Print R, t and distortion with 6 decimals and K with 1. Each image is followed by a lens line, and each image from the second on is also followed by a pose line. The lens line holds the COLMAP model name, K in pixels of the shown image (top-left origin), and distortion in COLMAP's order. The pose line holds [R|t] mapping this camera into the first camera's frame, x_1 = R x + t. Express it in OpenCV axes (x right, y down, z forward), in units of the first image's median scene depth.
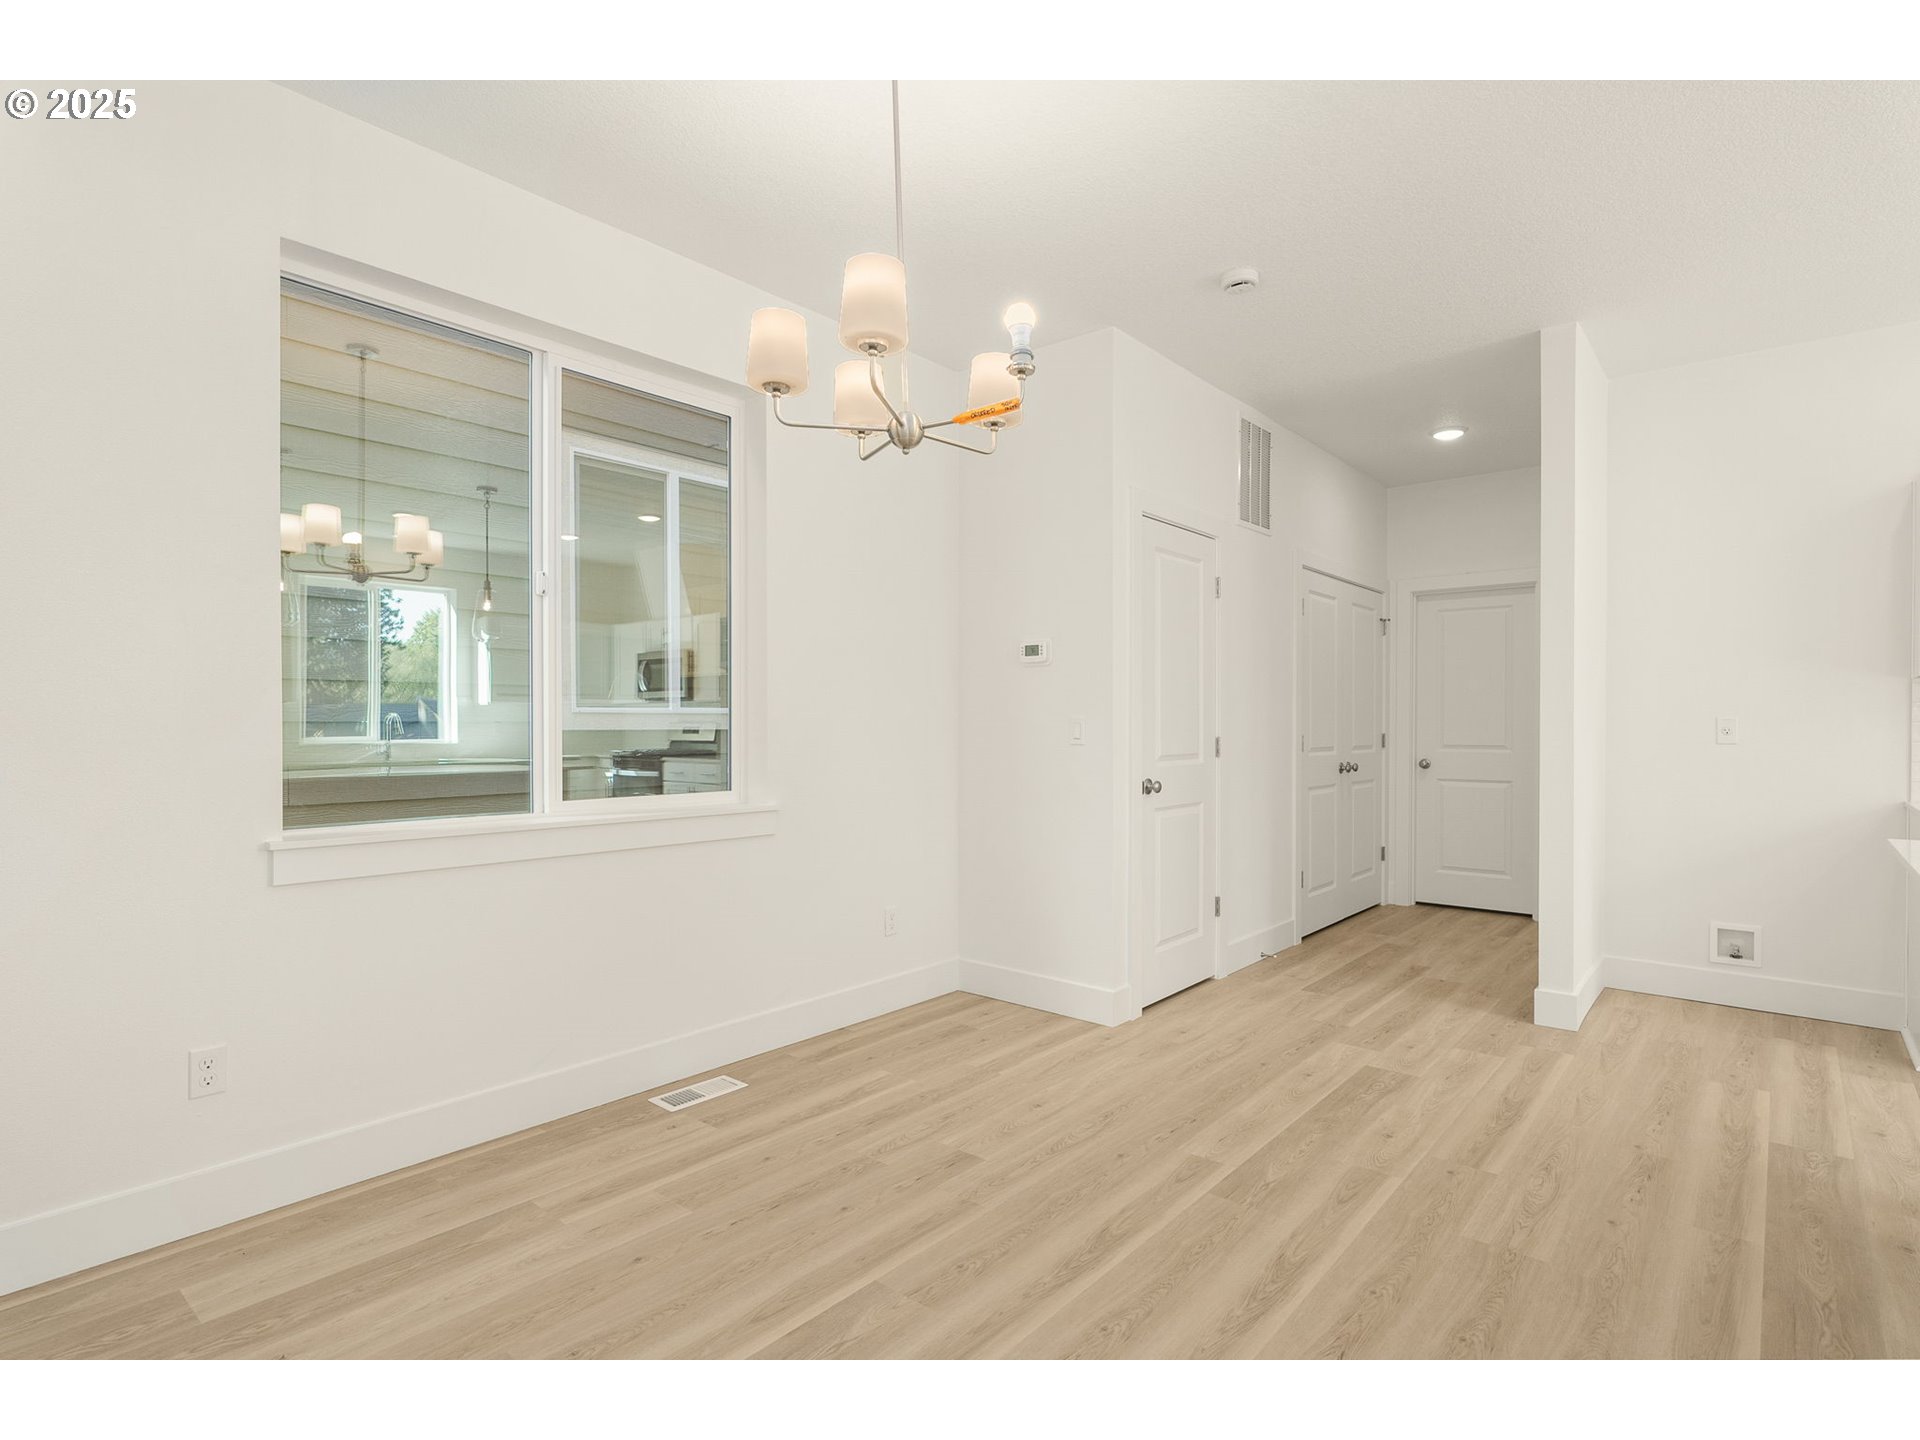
lens RADIAL K [[971.7, 0, 960.0], [0, 971.7, 720.0], [0, 0, 1]] dist [-0.003715, -0.000119]
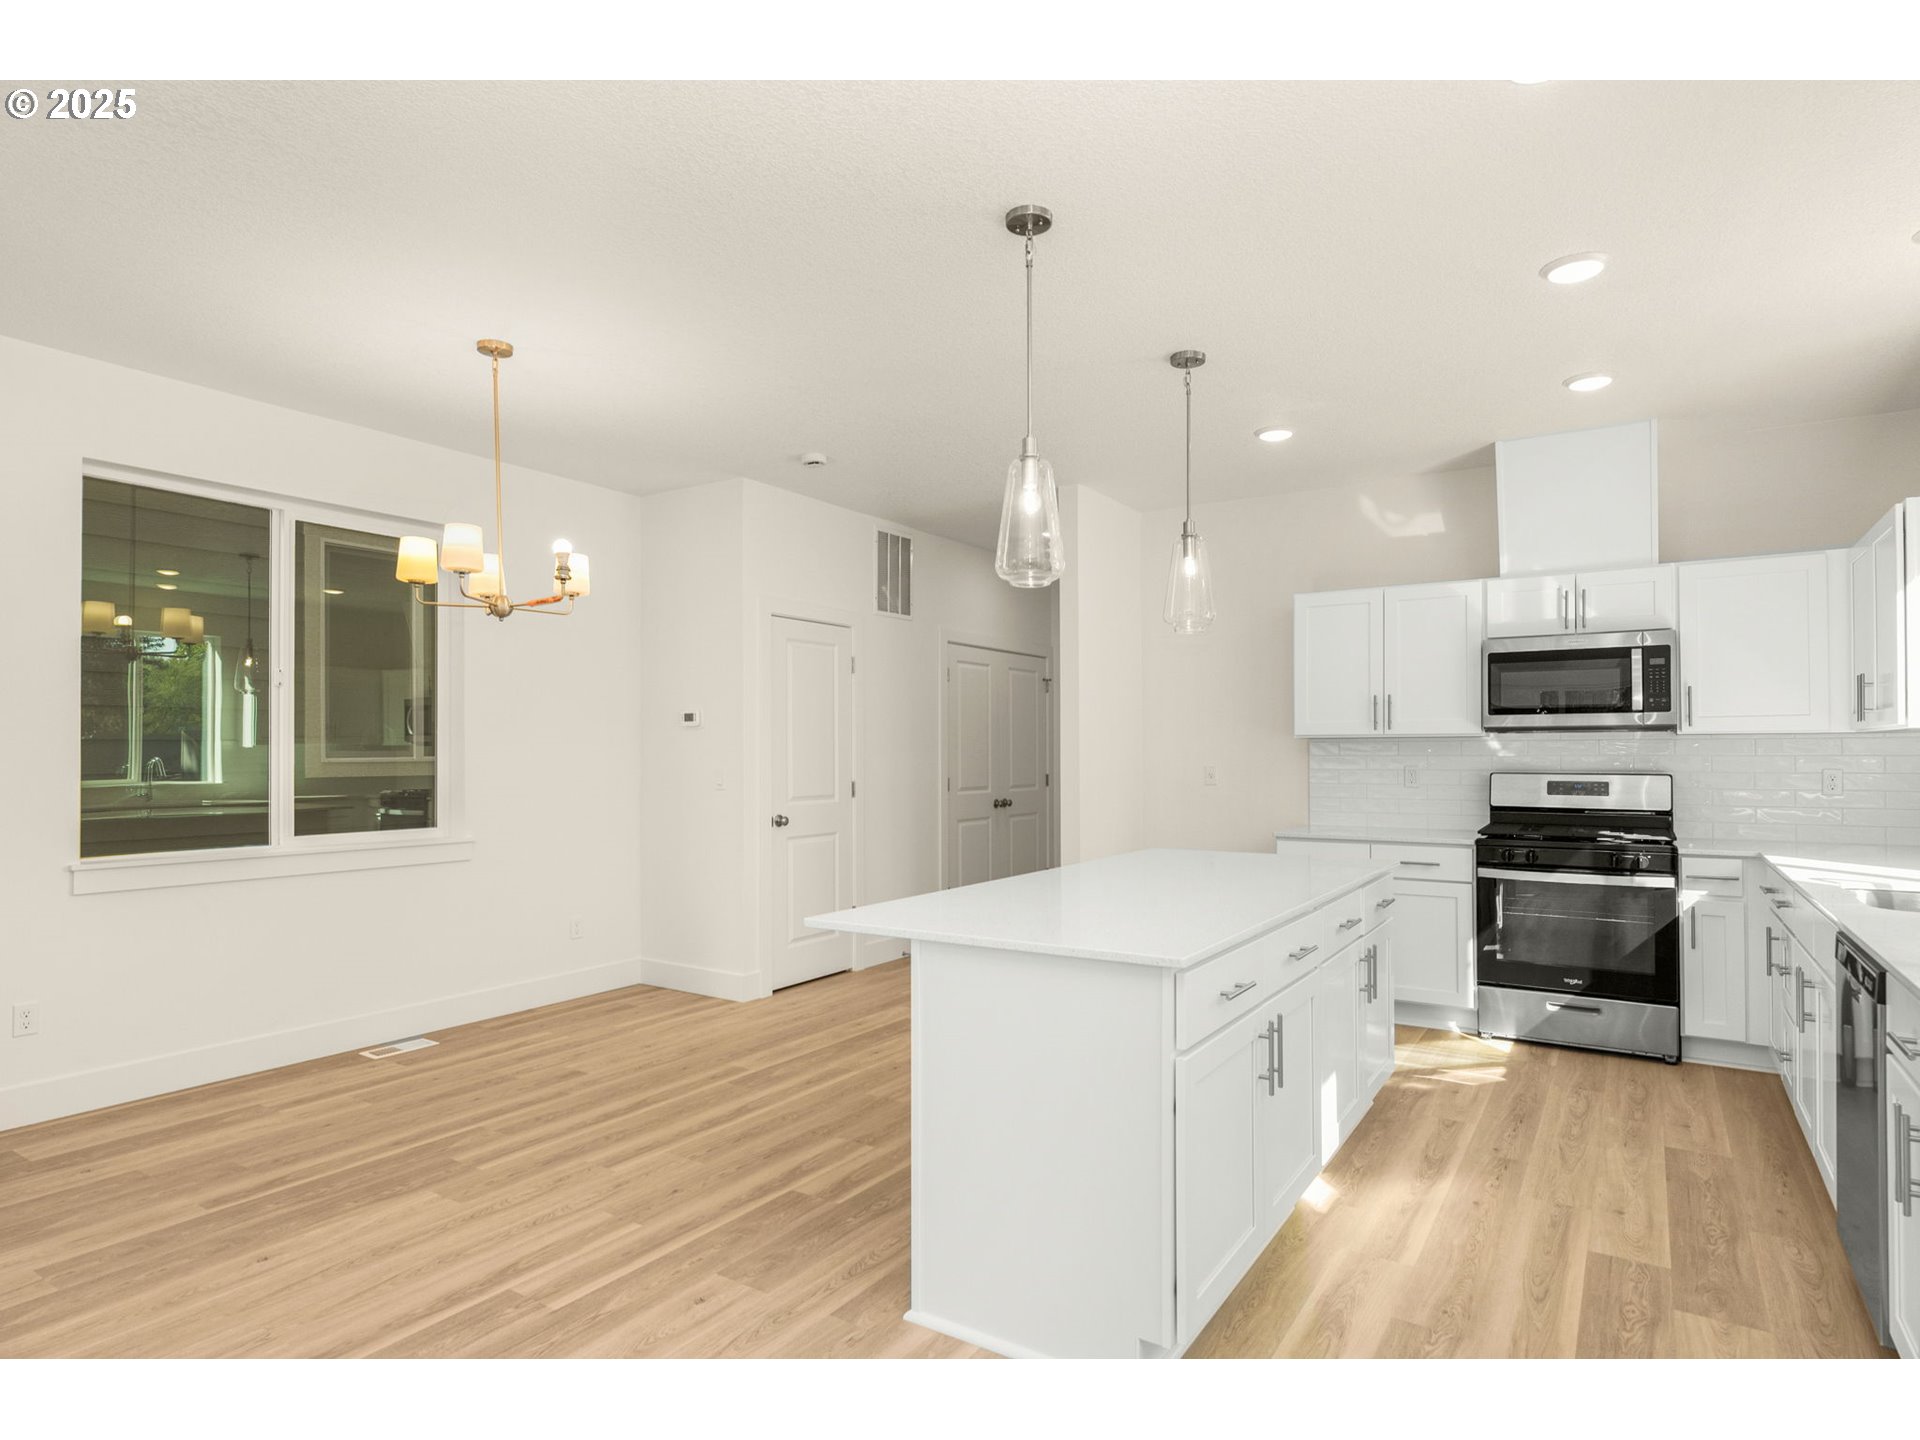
lens RADIAL K [[1046.5, 0, 947.1], [0, 1046.5, 732.1], [0, 0, 1]] dist [-0.006117, 0.000164]
pose [[0.992262, 0.000100, 0.124158, 0.310877], [0.001885, 0.999872, -0.015874, -0.036605], [-0.124144, 0.015986, 0.992135, -0.557110]]
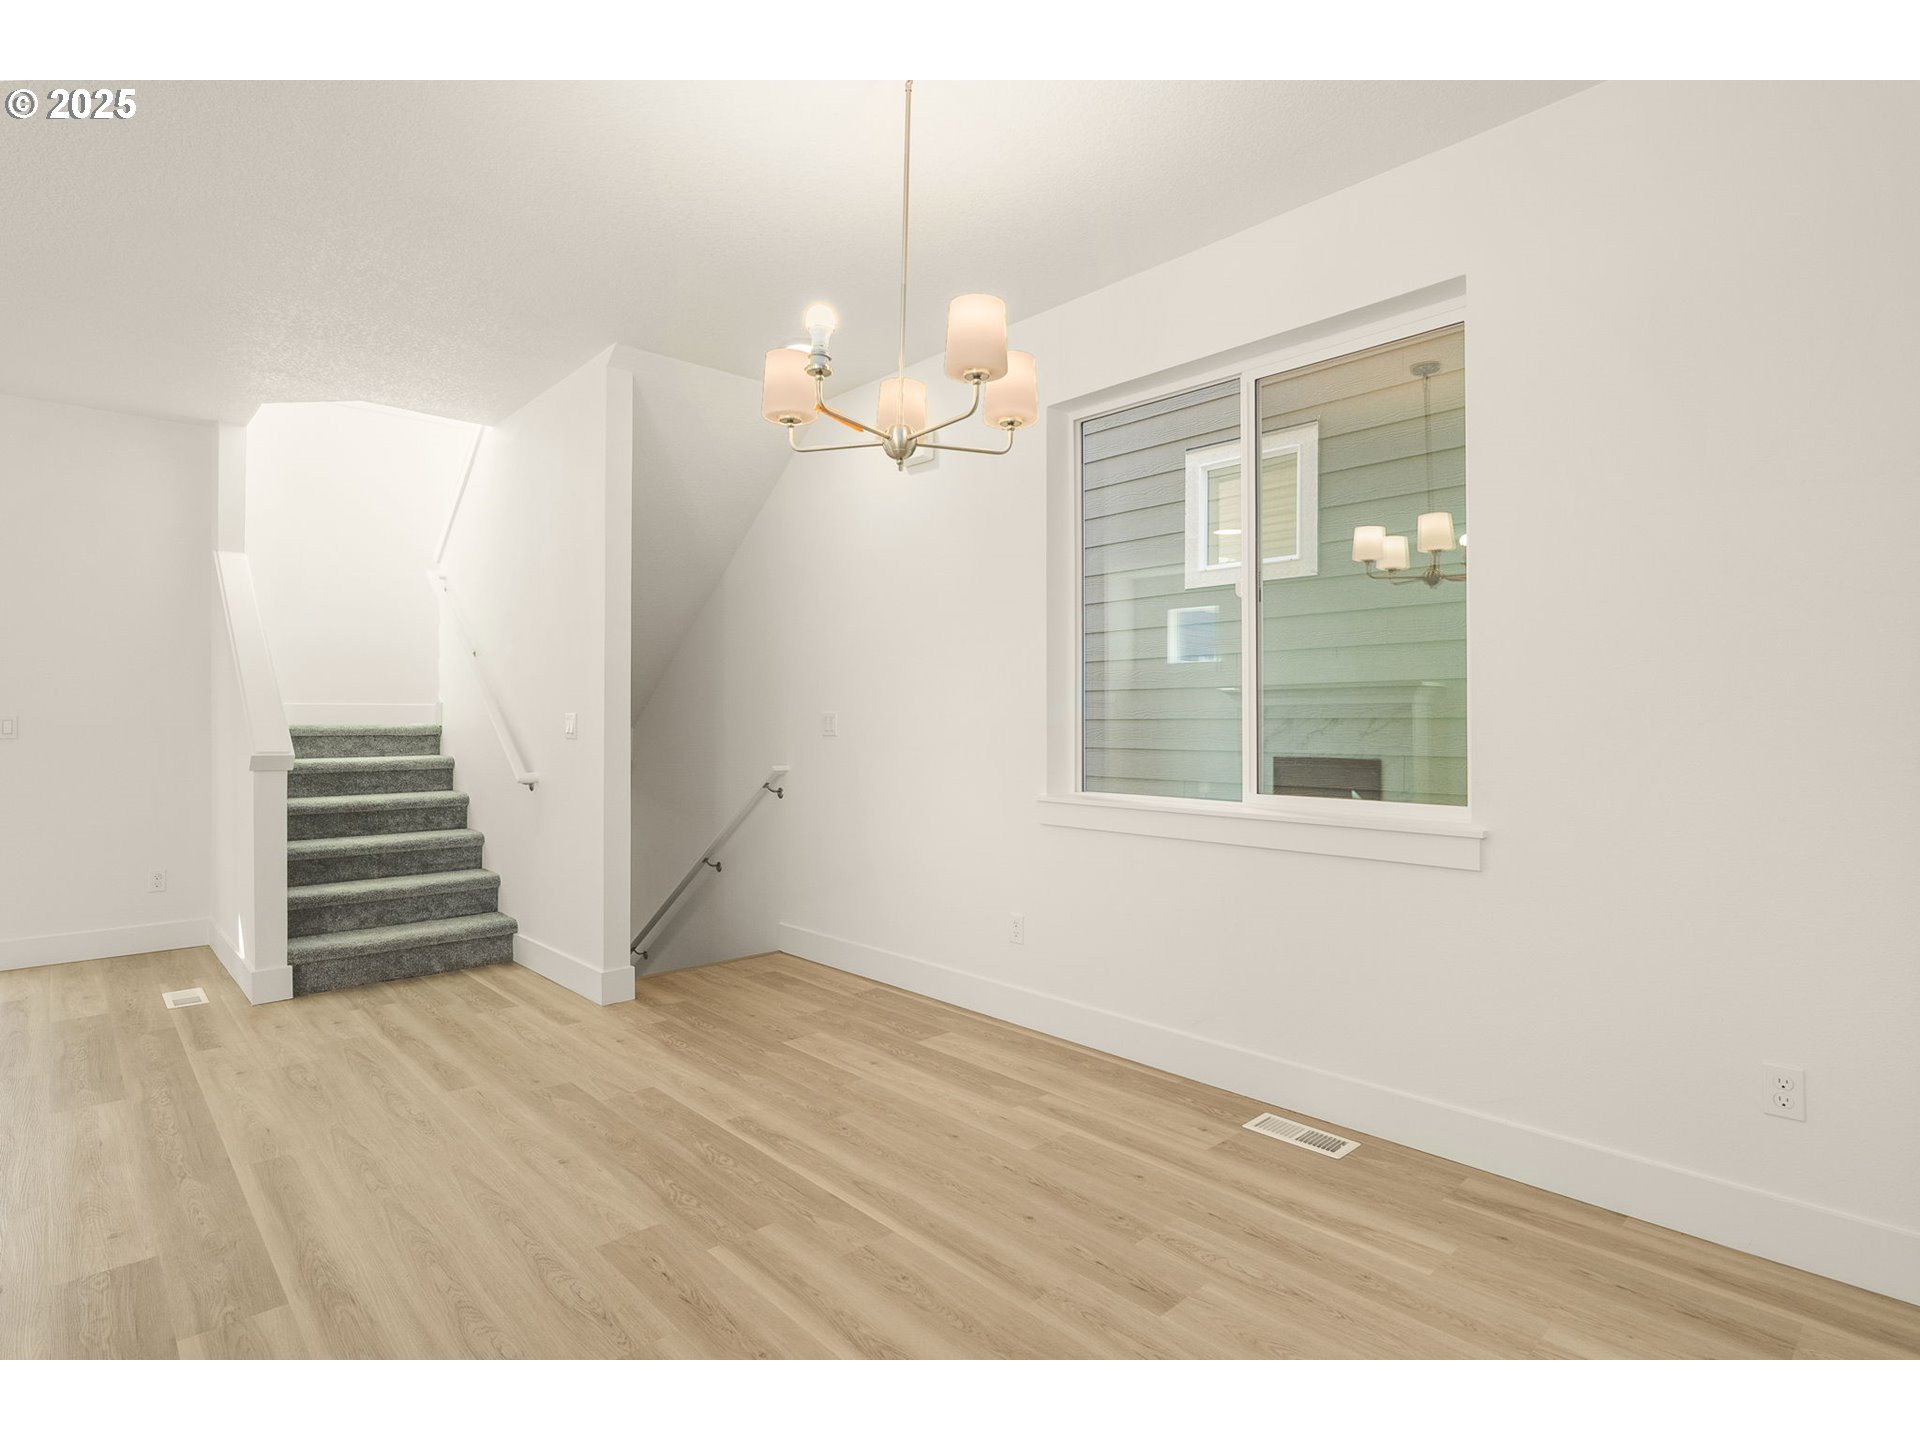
lens RADIAL K [[971.7, 0, 960.0], [0, 971.7, 720.0], [0, 0, 1]] dist [-0.003715, -0.000119]
pose [[-0.109812, -0.003230, -0.993947, 0.646655], [0.001419, 0.999993, -0.003407, 0.005364], [0.993951, -0.001784, -0.109807, 0.781573]]
